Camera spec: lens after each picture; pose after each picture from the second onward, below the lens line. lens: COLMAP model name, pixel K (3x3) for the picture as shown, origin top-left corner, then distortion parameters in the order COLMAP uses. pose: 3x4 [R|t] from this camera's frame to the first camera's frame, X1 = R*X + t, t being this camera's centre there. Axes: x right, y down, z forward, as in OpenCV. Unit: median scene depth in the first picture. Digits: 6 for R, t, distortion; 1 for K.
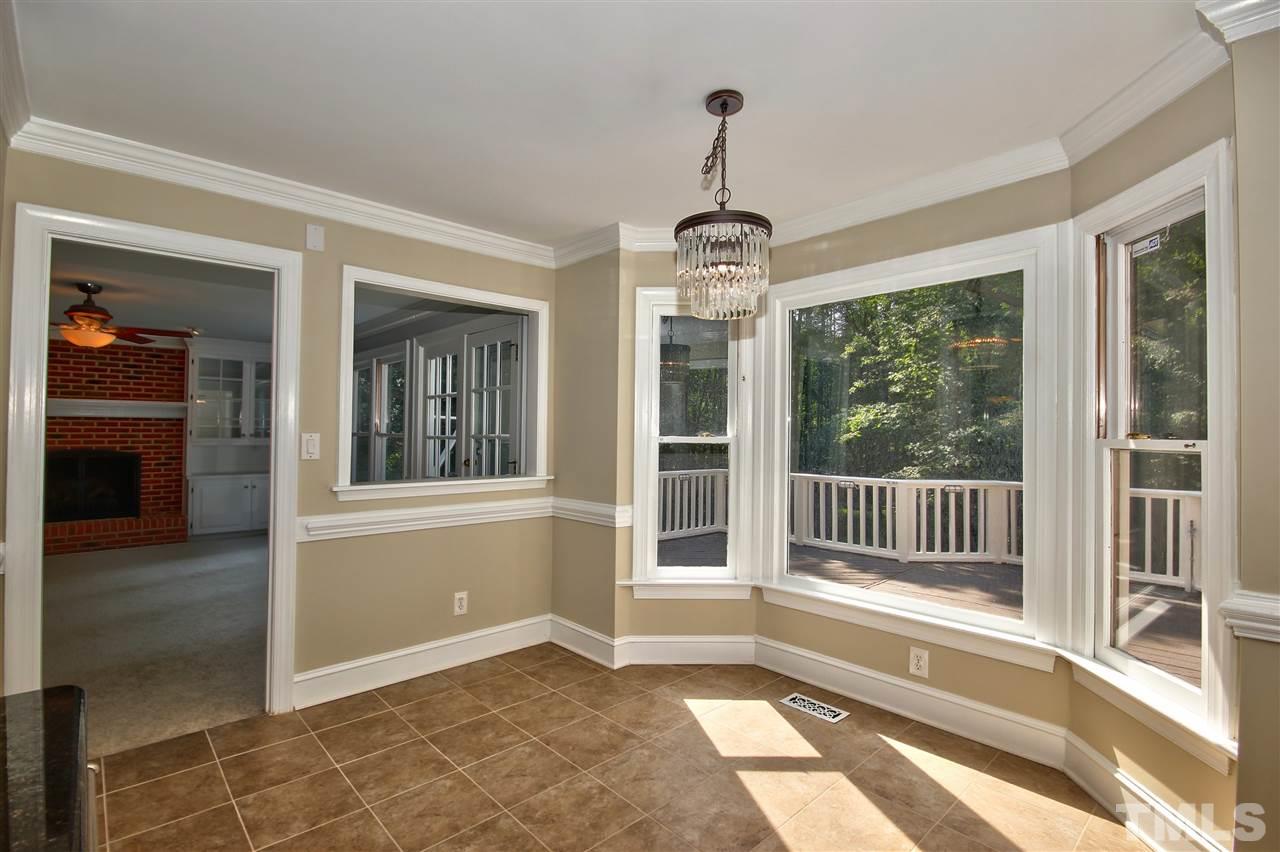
lens RADIAL K [[600.4, 0, 634.2], [0, 600.4, 424.6], [0, 0, 1]] dist [-0.003212, -0.000746]
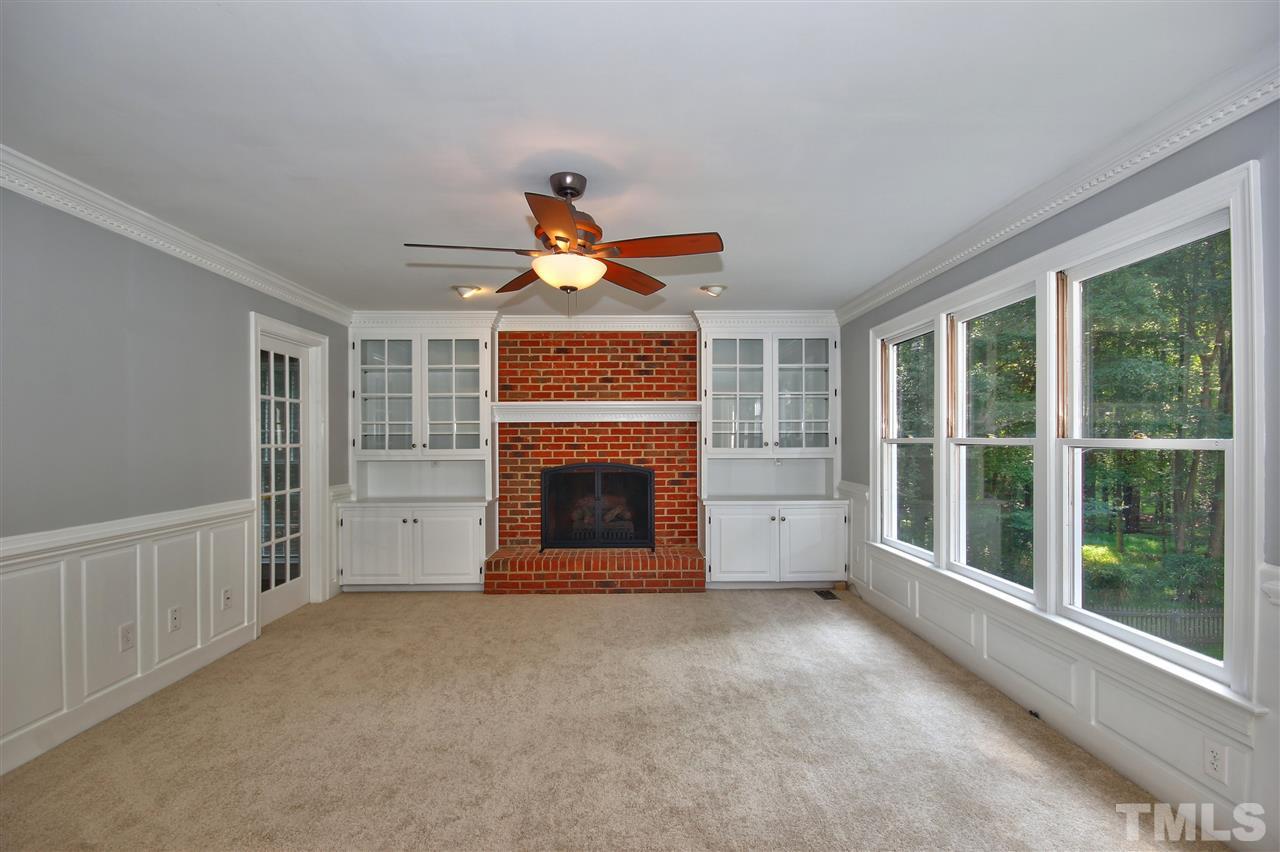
lens RADIAL K [[600.4, 0, 634.2], [0, 600.4, 424.6], [0, 0, 1]] dist [-0.003212, -0.000746]
pose [[0.745323, -0.027915, -0.666119, -0.316995], [0.021959, 0.999609, -0.017321, 0.004163], [0.666341, -0.001718, 0.745645, 0.395719]]
